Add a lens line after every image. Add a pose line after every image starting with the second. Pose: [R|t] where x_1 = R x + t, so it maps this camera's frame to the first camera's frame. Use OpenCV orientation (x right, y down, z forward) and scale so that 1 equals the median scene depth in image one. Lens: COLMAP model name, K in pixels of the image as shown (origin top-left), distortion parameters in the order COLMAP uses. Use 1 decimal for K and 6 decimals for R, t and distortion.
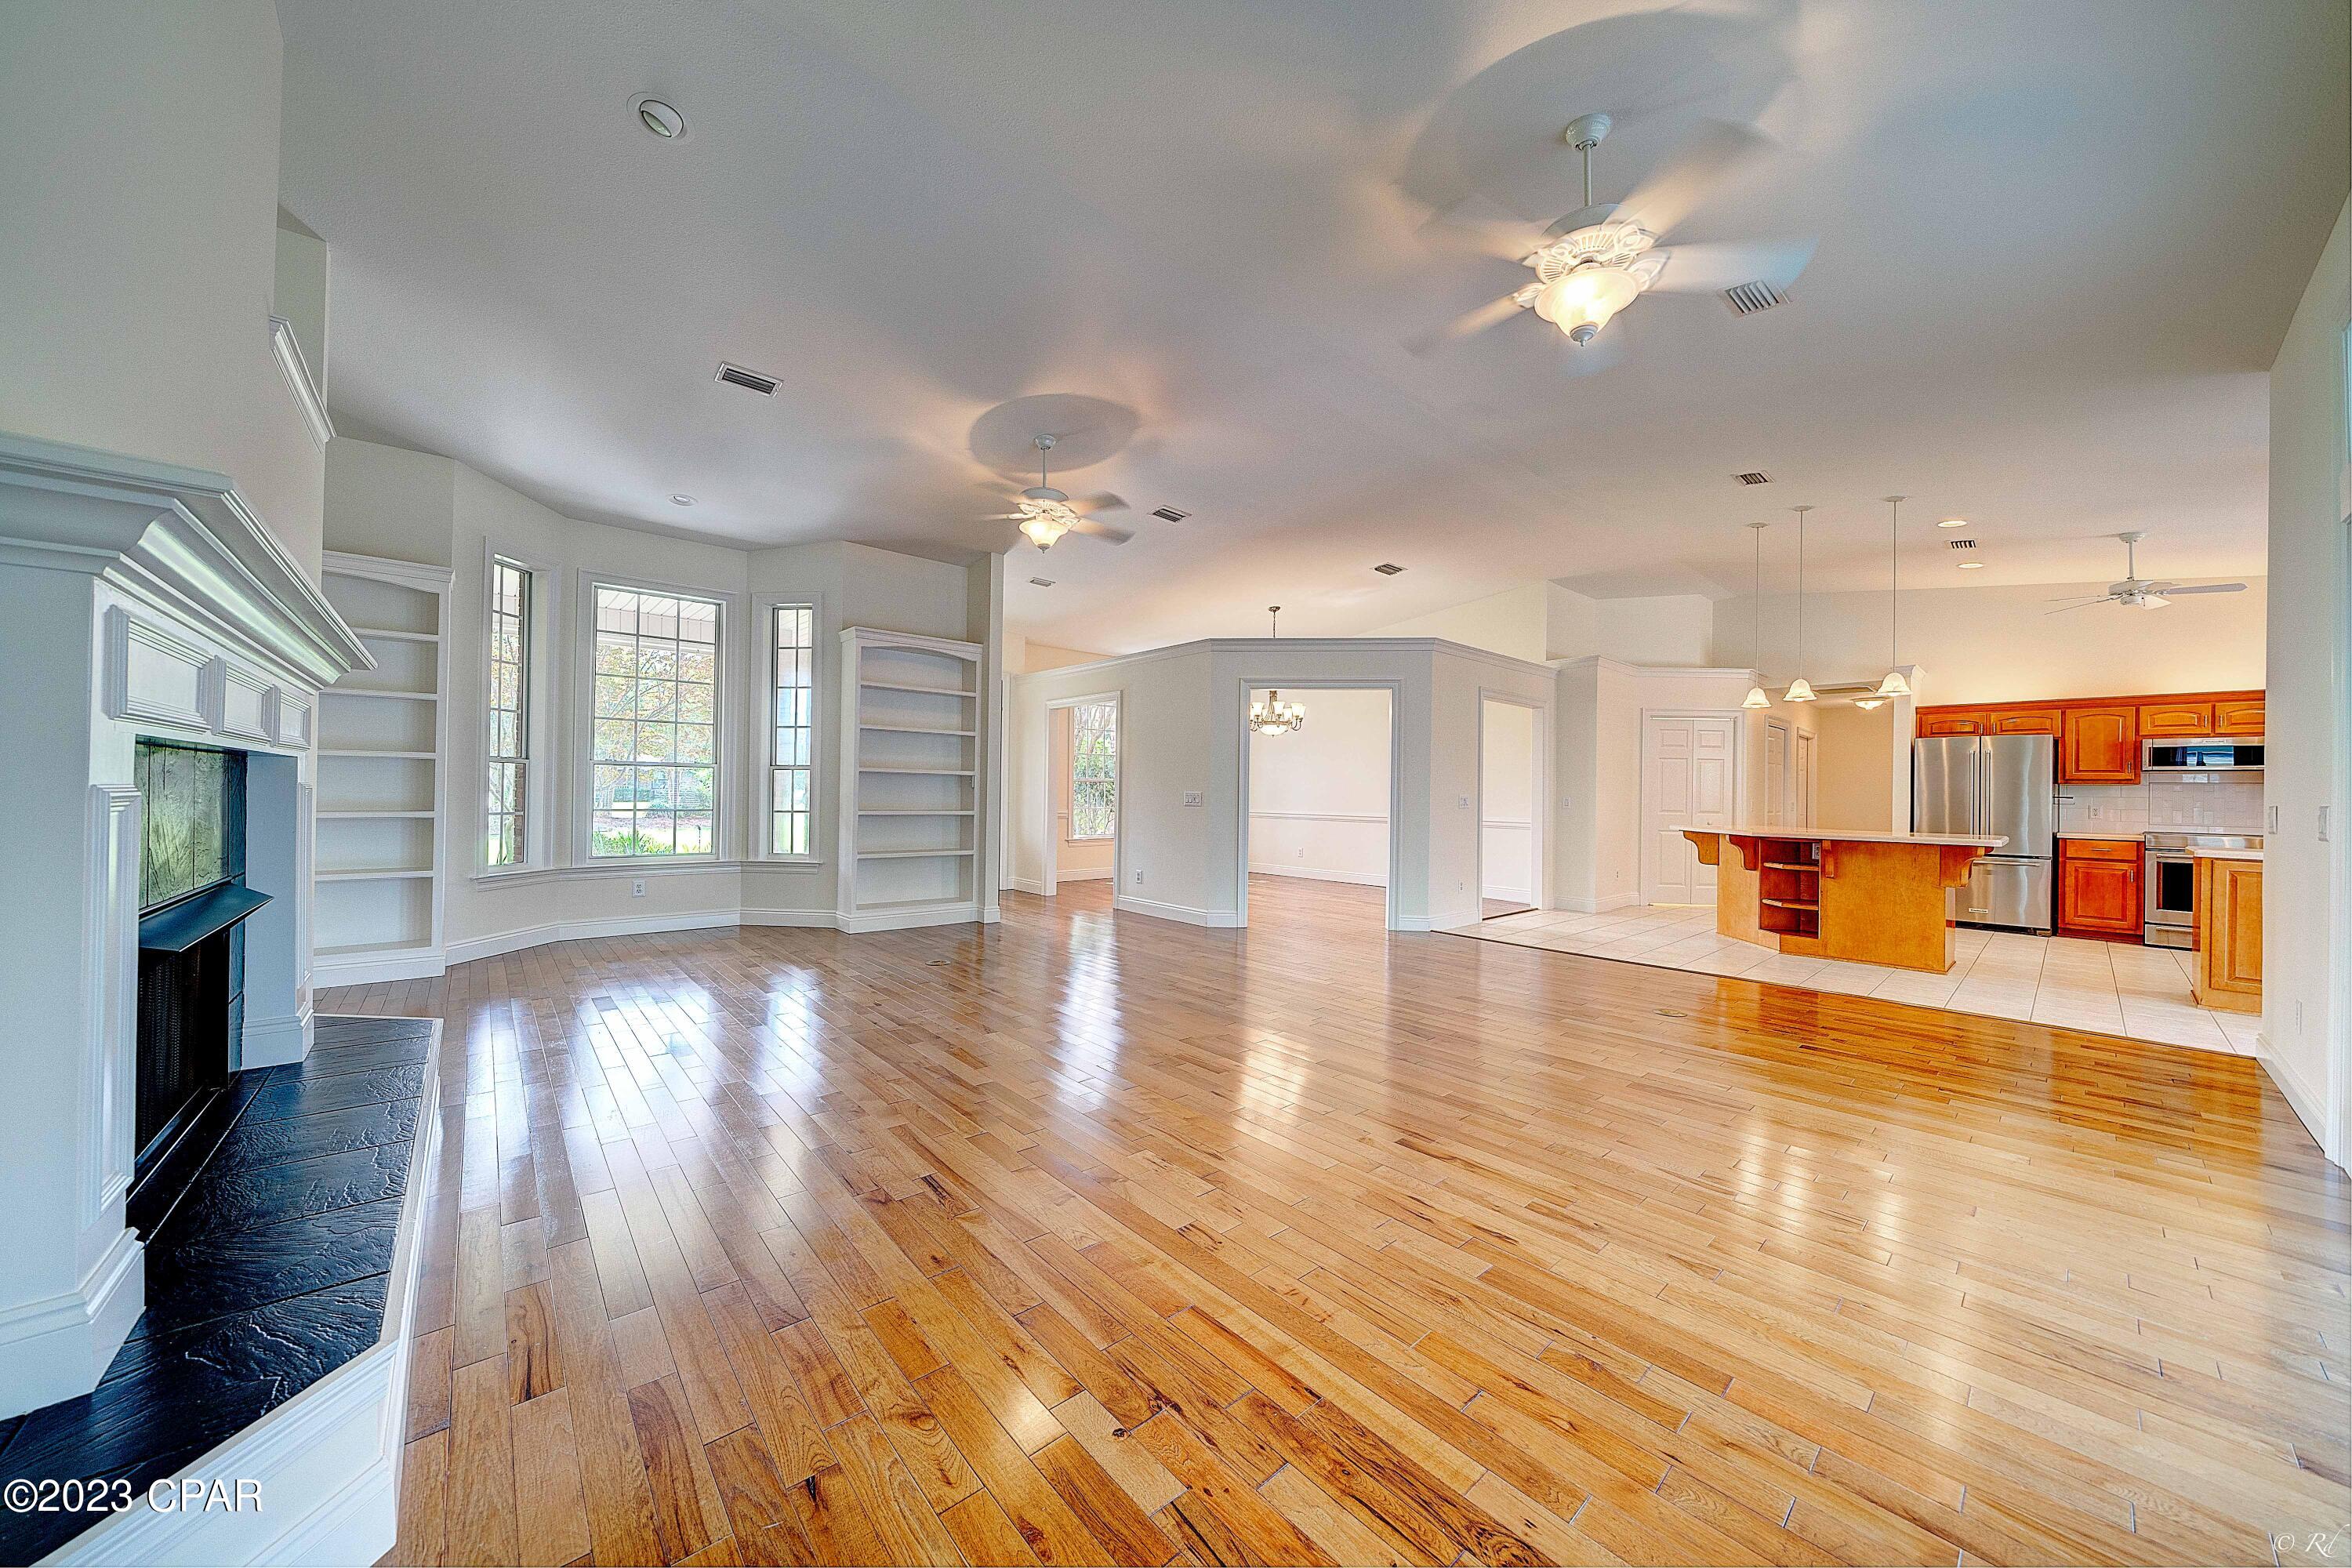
lens RADIAL K [[800.4, 0, 1174.4], [0, 800.4, 784.3], [0, 0, 1]] dist [-0.006338, -0.000041]
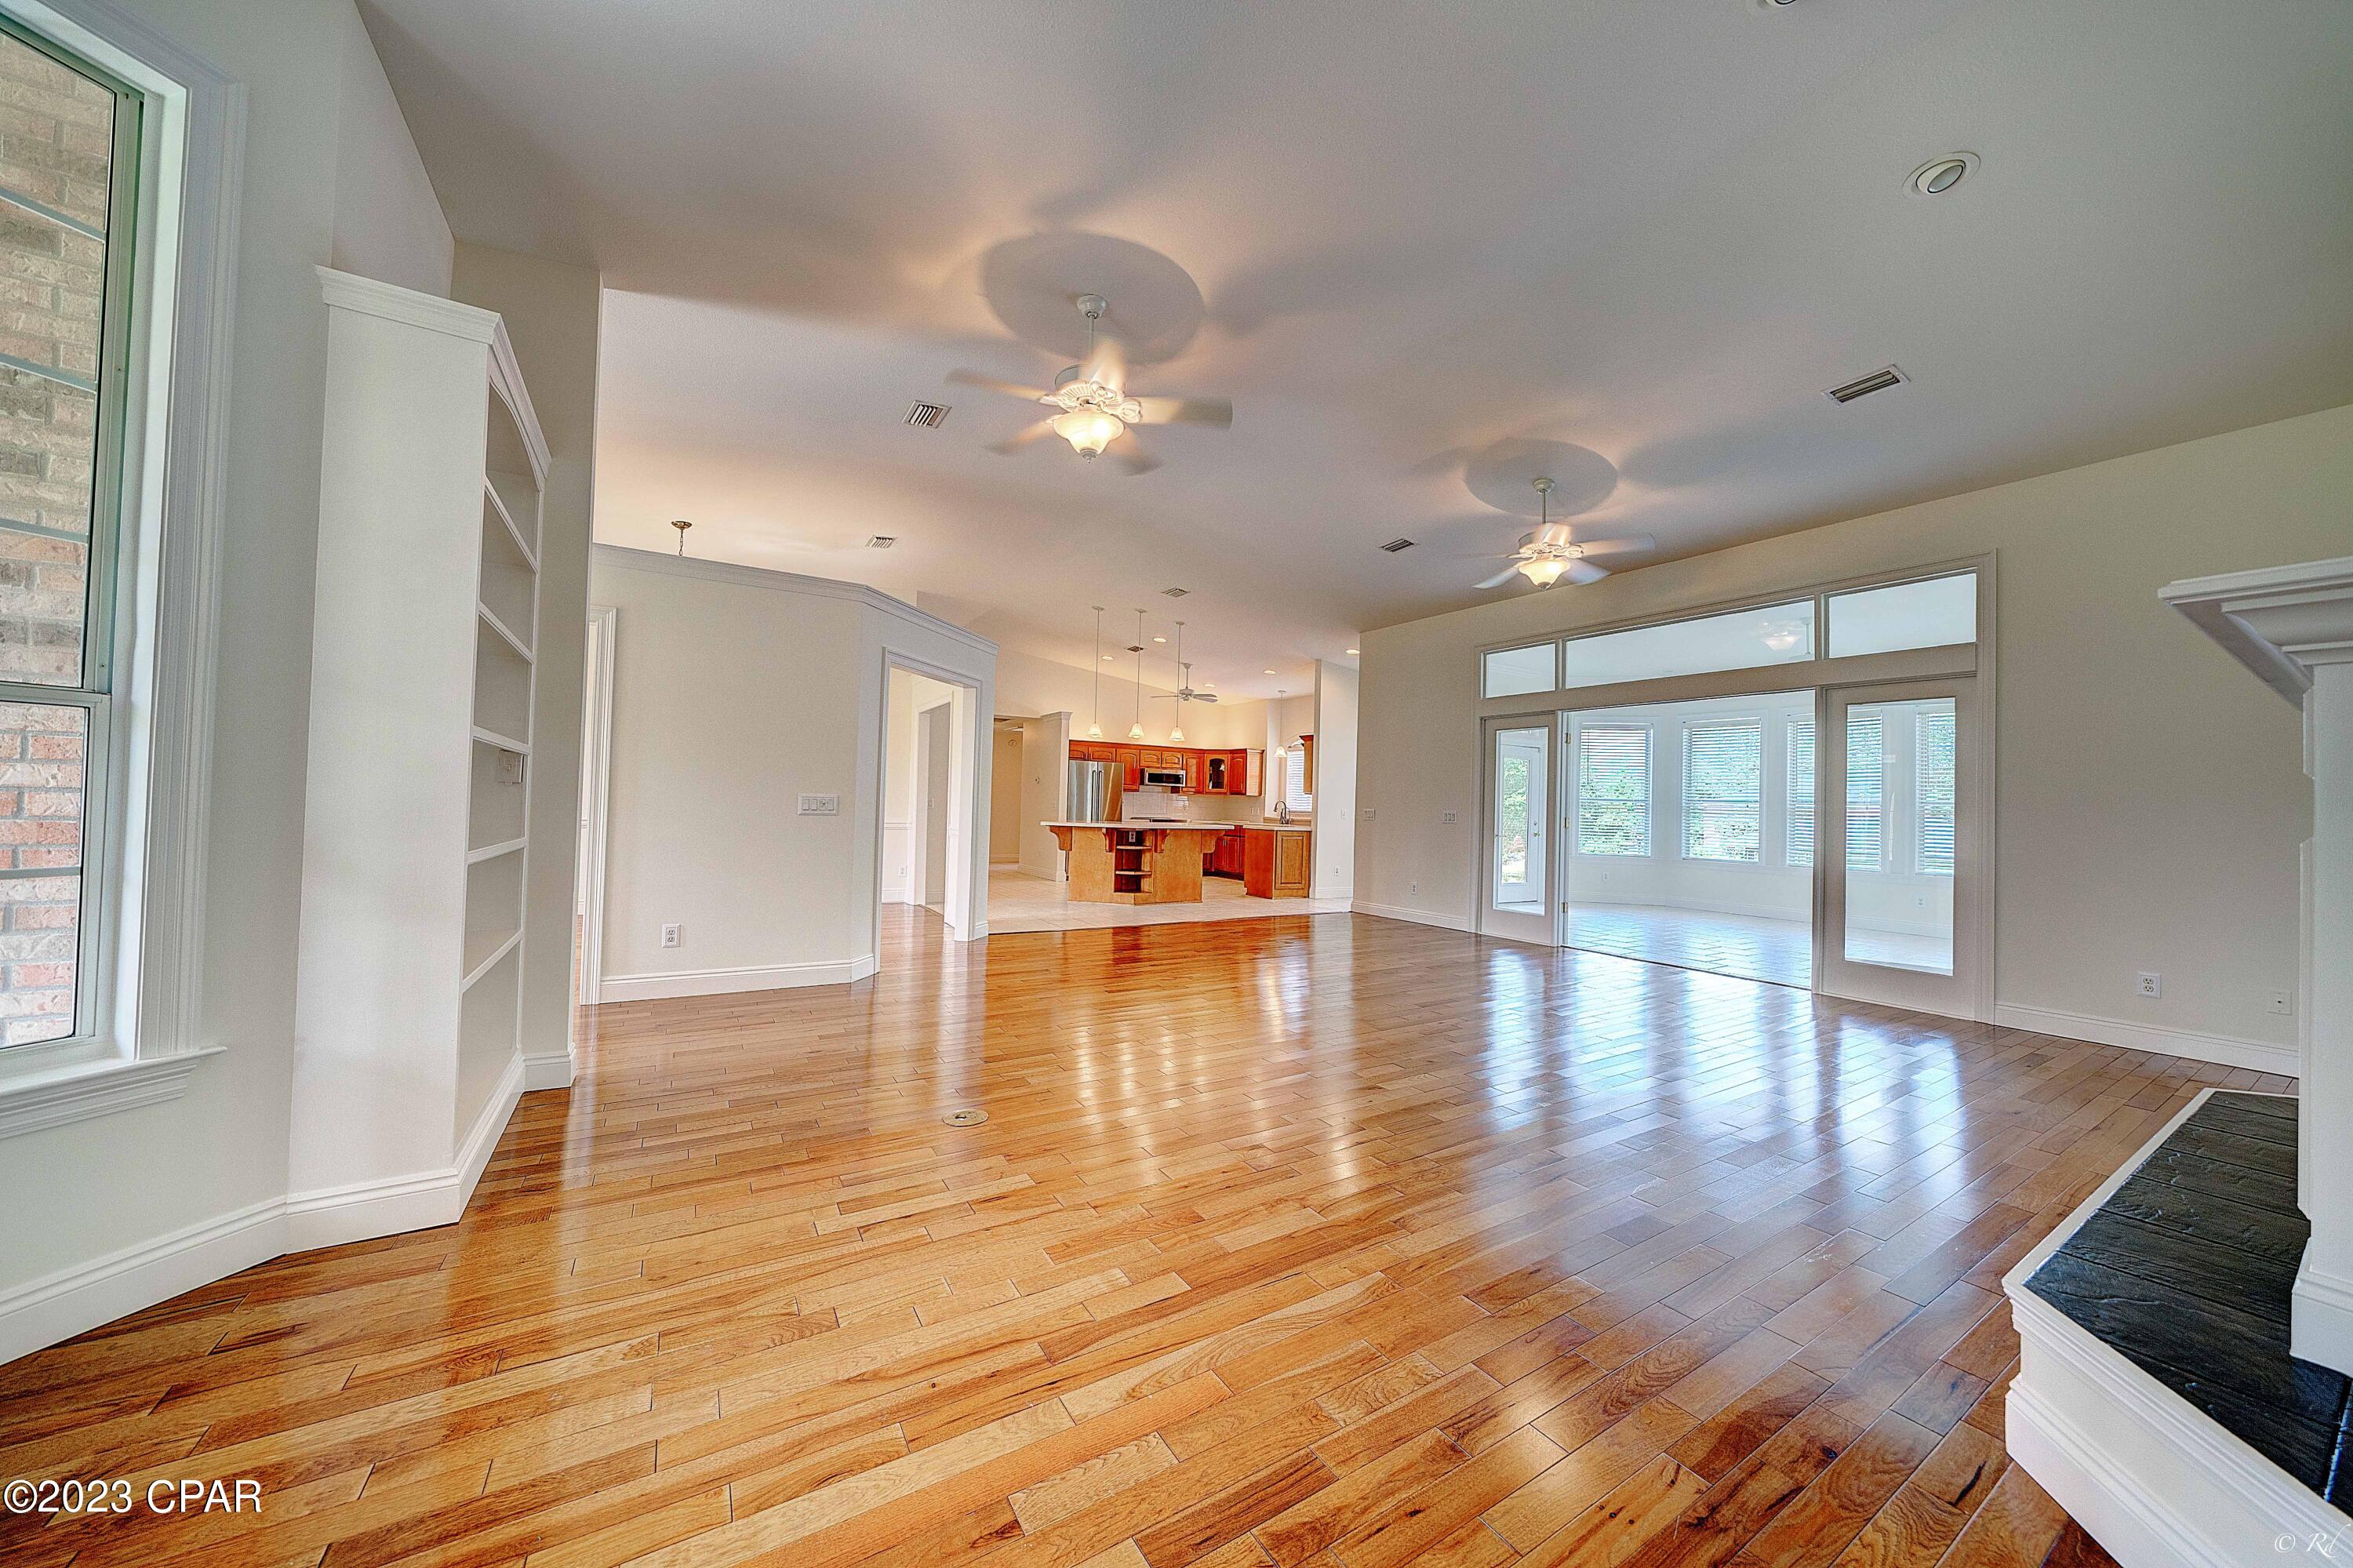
lens RADIAL K [[800.7, 0, 1174.9], [0, 800.7, 784.3], [0, 0, 1]] dist [-0.006338, -0.000041]
pose [[0.176937, 0.014825, 0.984111, -0.634207], [-0.028260, 0.999551, -0.009976, -0.000793], [-0.983816, -0.026045, 0.177276, 0.615707]]
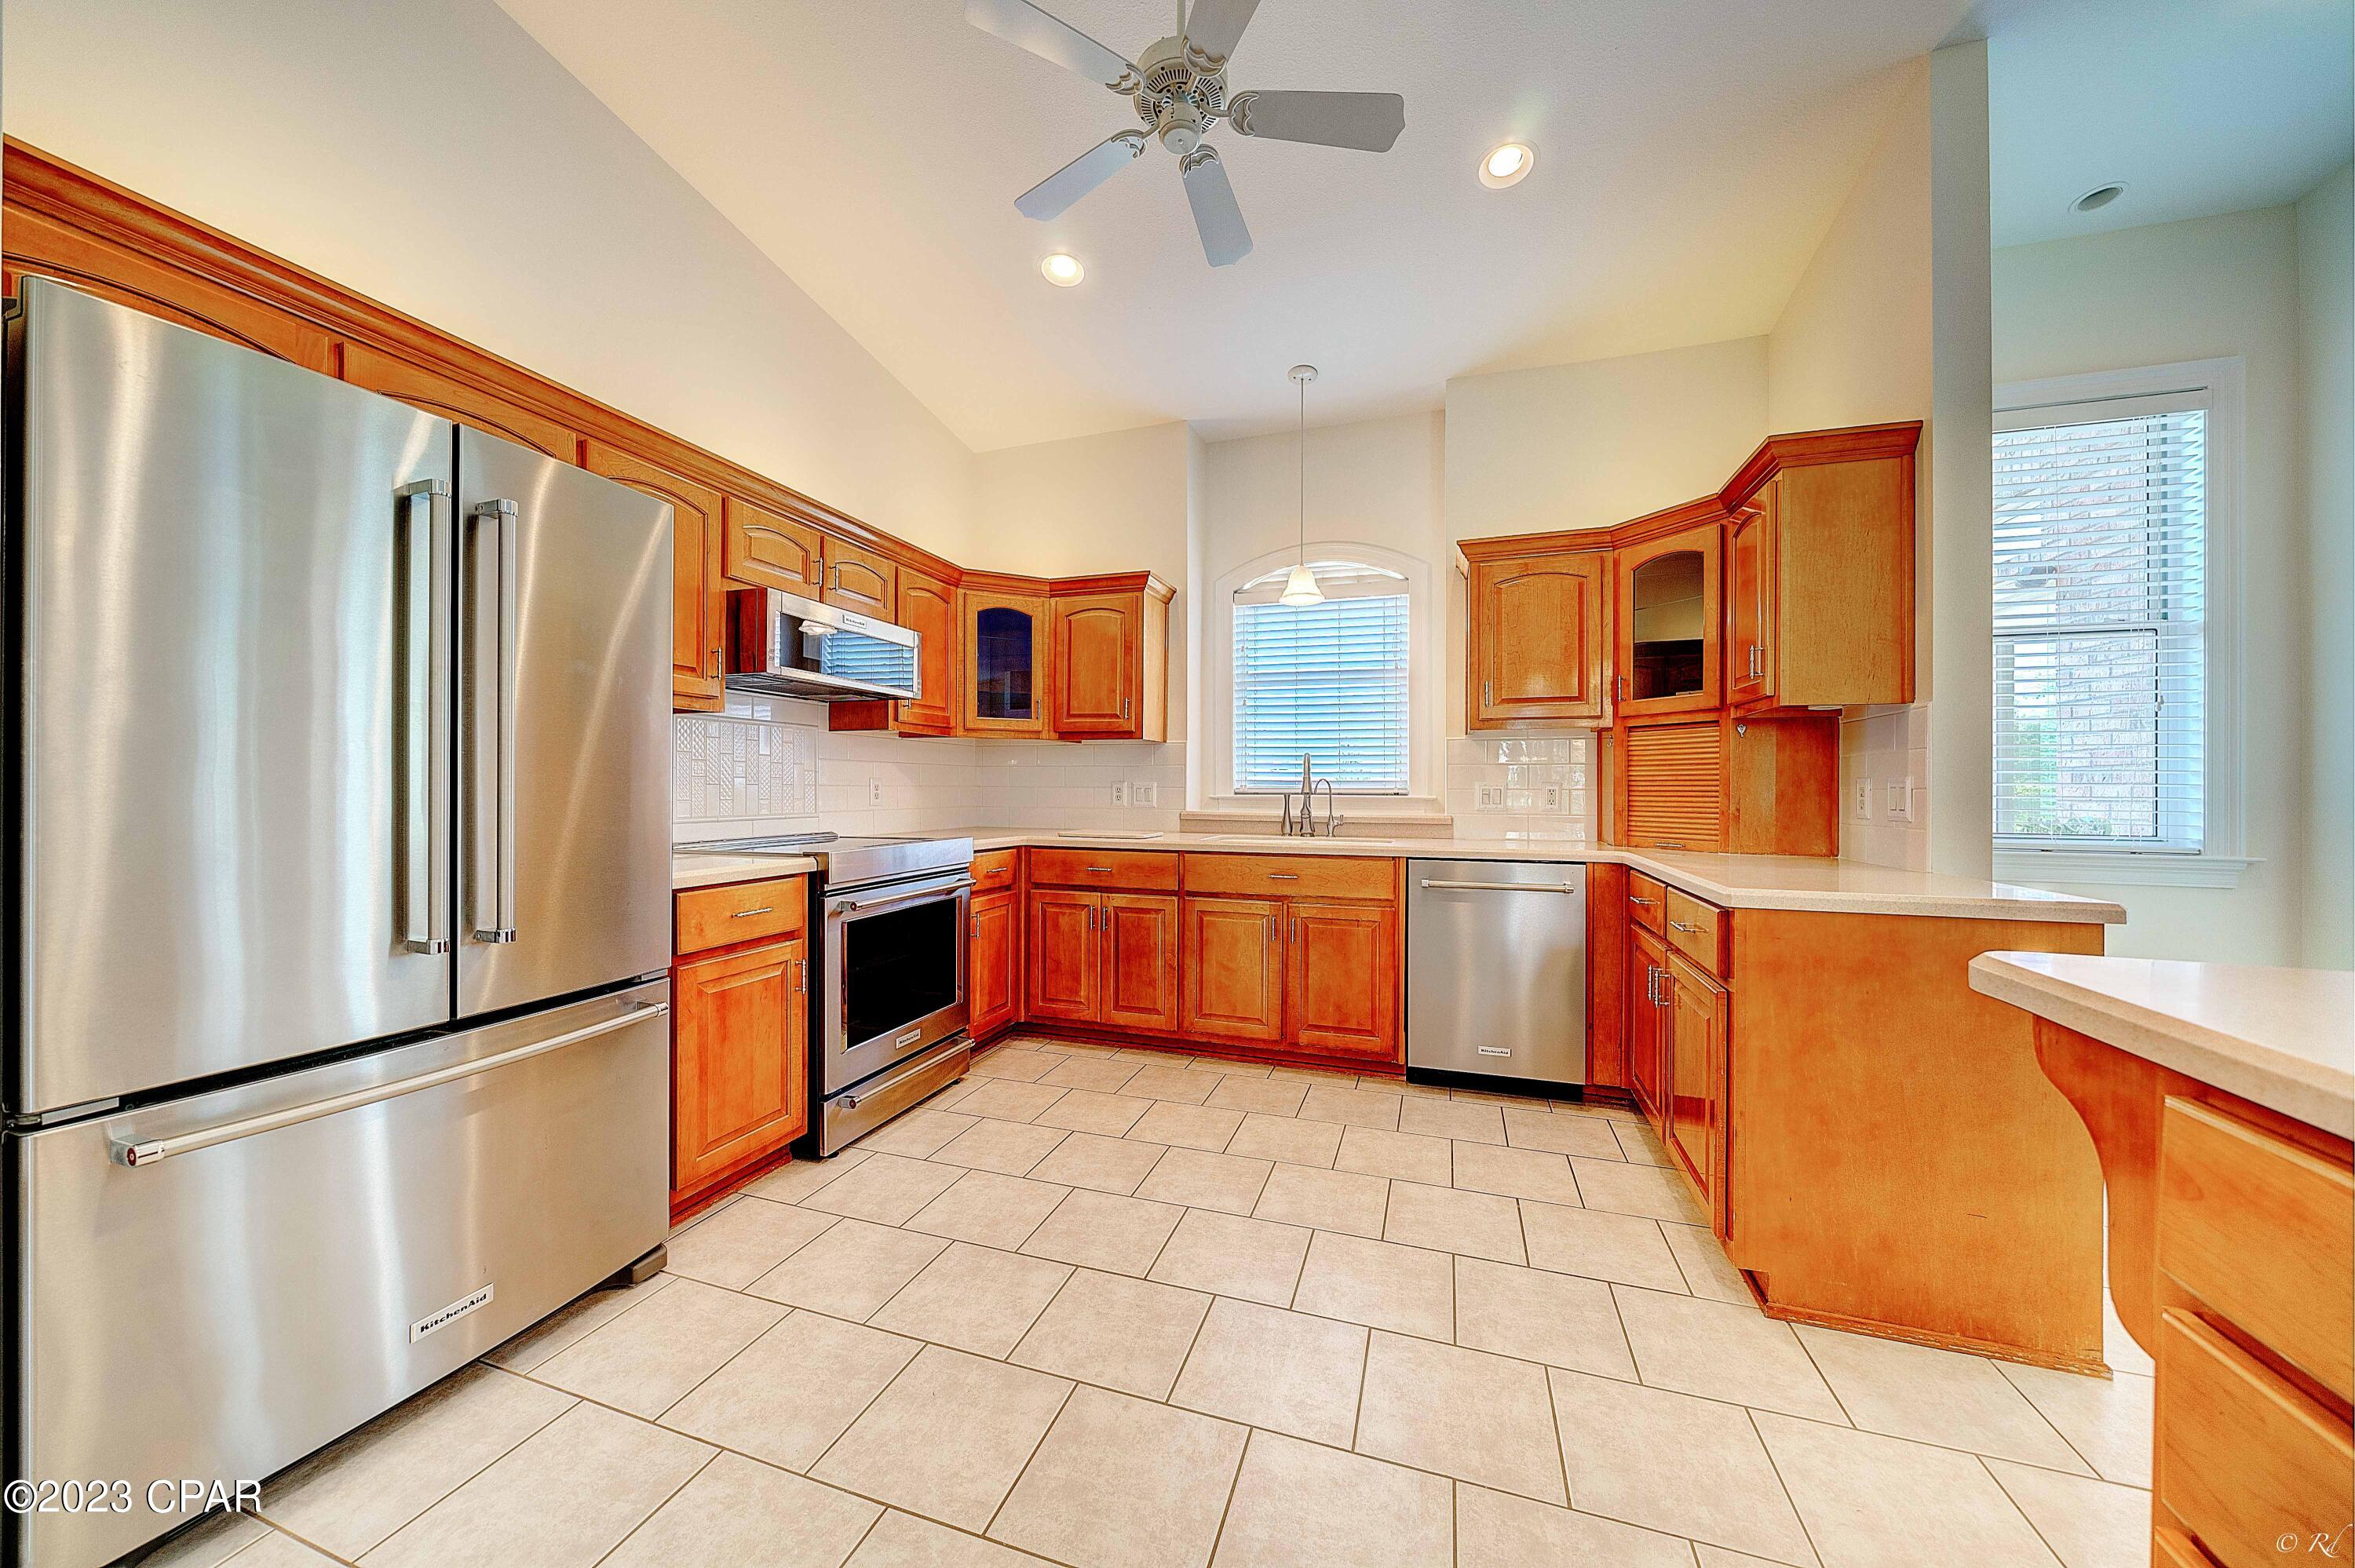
lens RADIAL K [[801.3, 0, 1175.9], [0, 801.3, 784.3], [0, 0, 1]] dist [-0.006338, -0.000041]
pose [[-0.498033, -0.016798, 0.866996, 0.840671], [-0.013153, 0.999844, 0.011817, 0.026668], [-0.867058, -0.005518, -0.498176, 1.052275]]
